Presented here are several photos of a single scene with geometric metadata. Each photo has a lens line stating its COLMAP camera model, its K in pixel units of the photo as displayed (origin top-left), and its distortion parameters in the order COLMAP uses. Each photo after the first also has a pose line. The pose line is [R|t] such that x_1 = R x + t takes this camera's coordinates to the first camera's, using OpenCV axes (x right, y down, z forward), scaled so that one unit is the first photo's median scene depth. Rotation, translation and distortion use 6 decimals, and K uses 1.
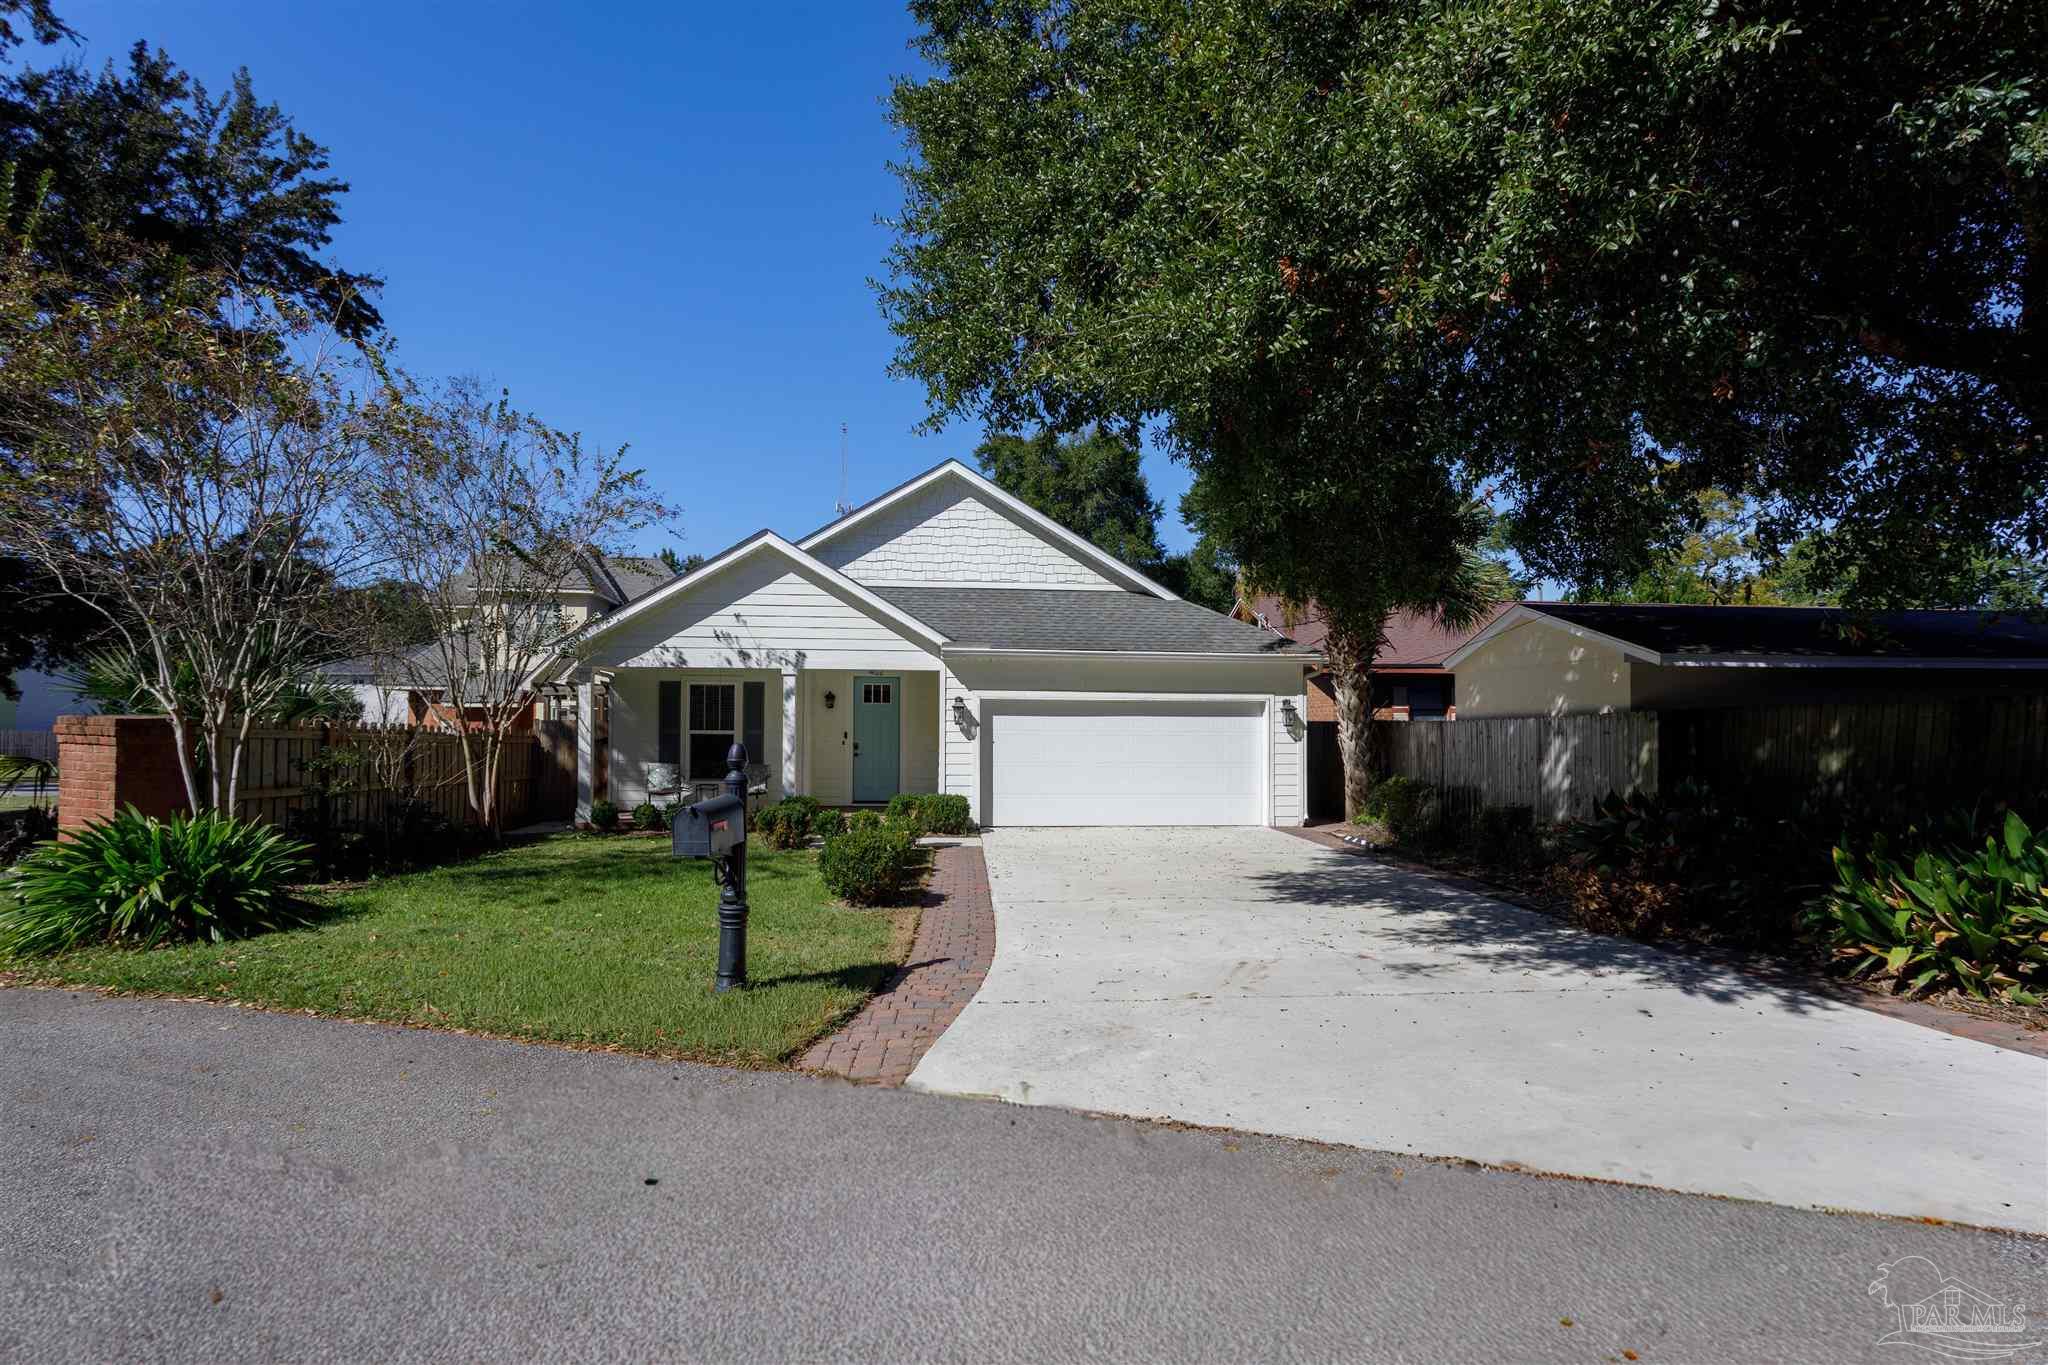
lens RADIAL K [[1078.2, 0, 1028.3], [0, 1078.2, 713.3], [0, 0, 1]] dist [-0.003162, 0.000100]
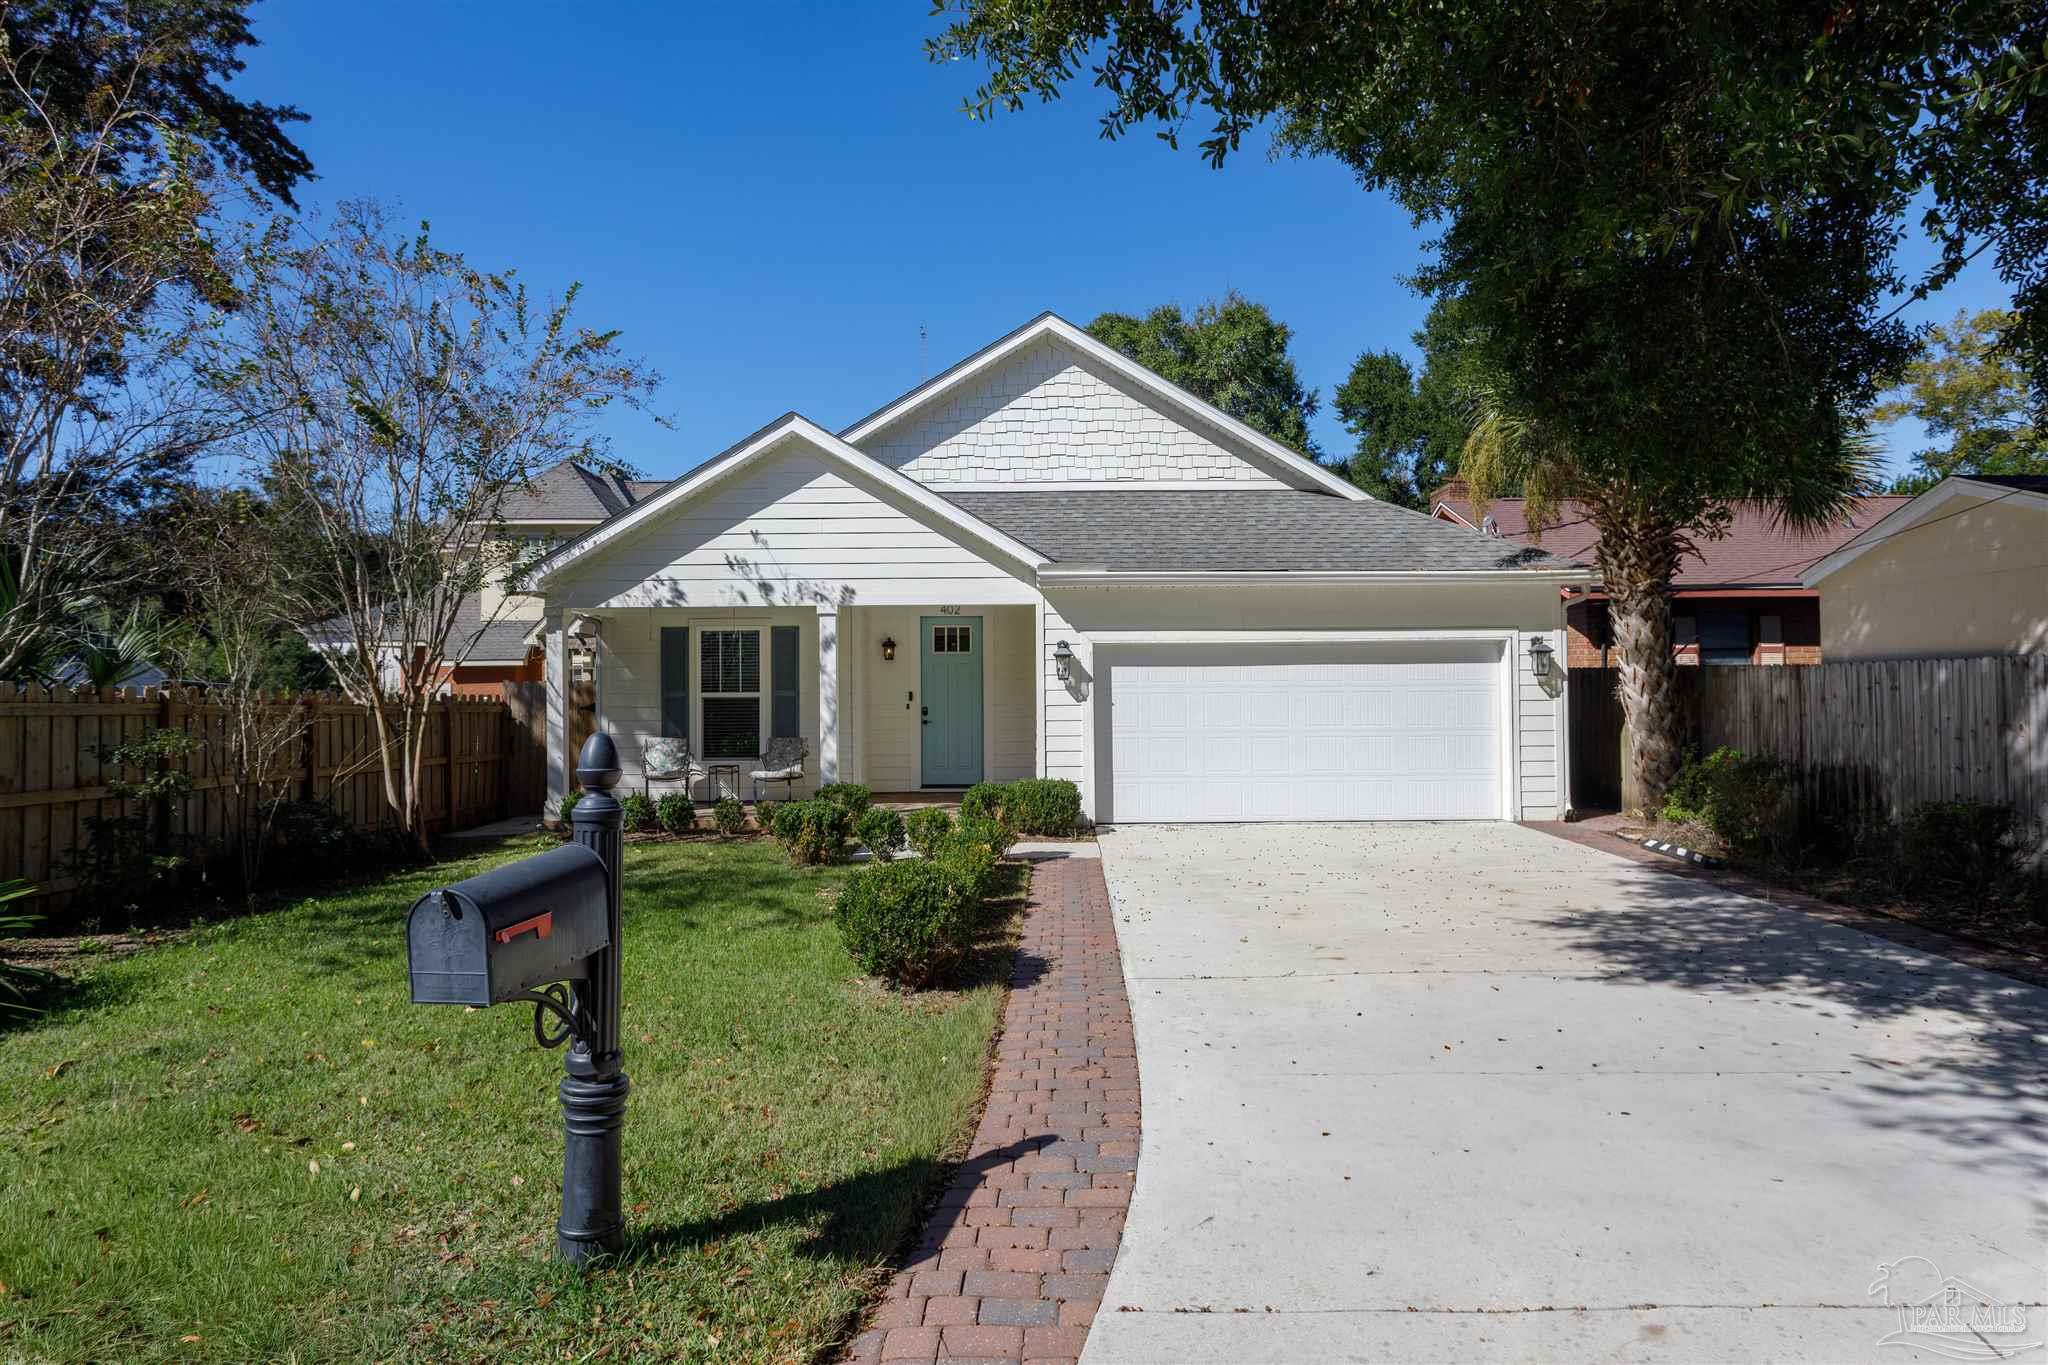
lens RADIAL K [[1259.0, 0, 1024.0], [0, 1259.0, 682.5], [0, 0, 1]] dist [-0.001790, -0.000091]
pose [[0.995431, -0.013889, -0.094463, -0.012686], [0.015274, 0.999786, 0.013950, 0.000143], [0.094249, -0.015329, 0.995431, 0.182861]]
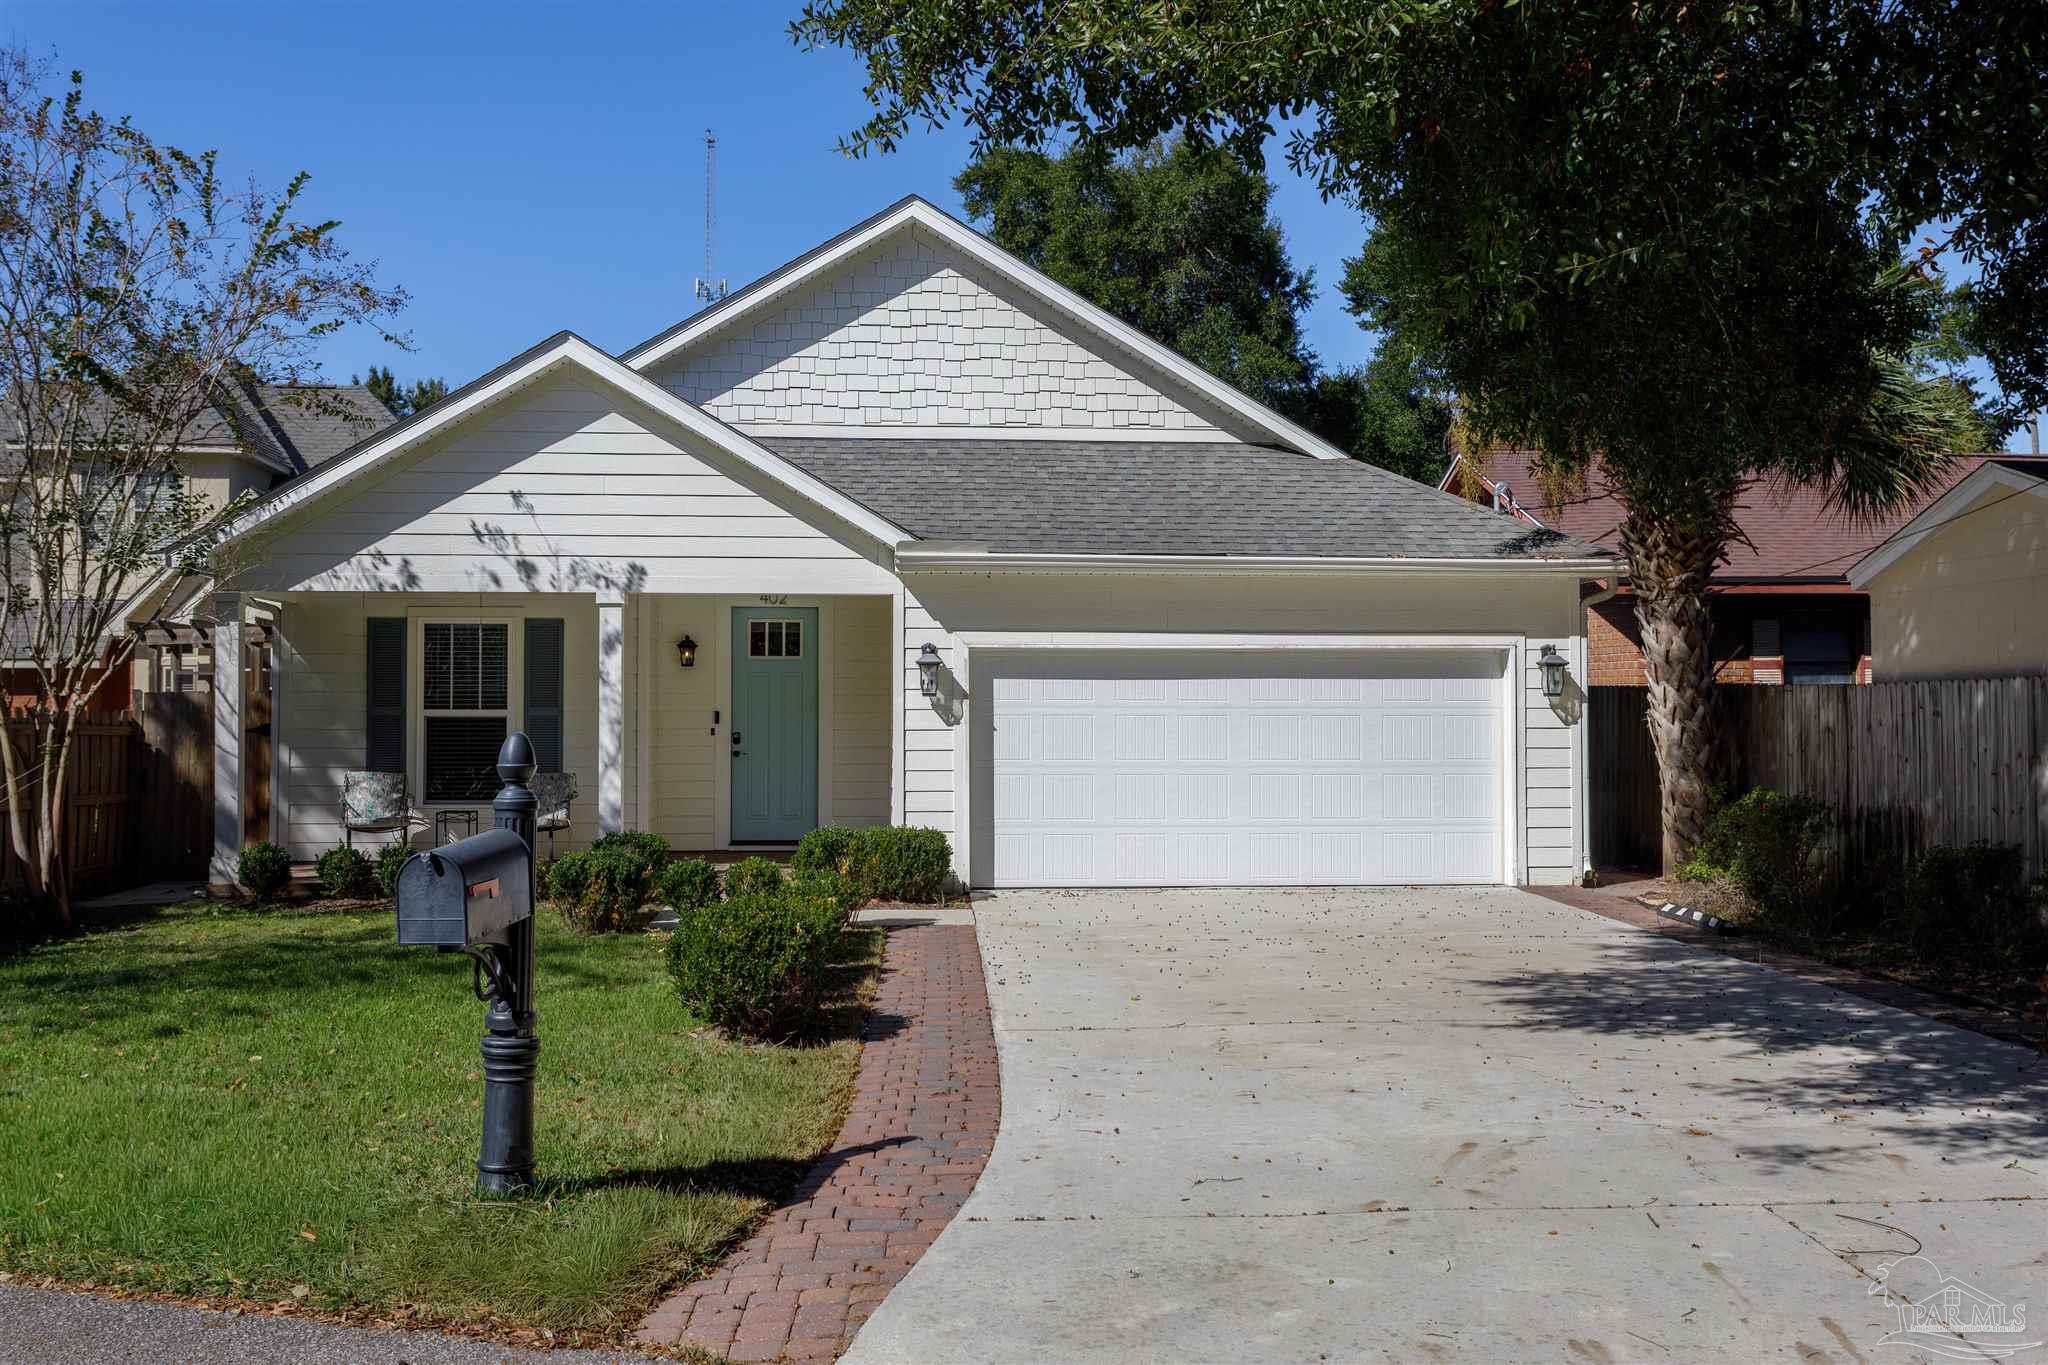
lens RADIAL K [[2036.0, 0, 1027.7], [0, 2036.0, 655.1], [0, 0, 1]] dist [0.014081, -0.007692]
pose [[0.999861, -0.005709, -0.015661, -0.000131], [0.005565, 0.999942, -0.009190, -0.000275], [0.015712, 0.009101, 0.999835, -0.002701]]
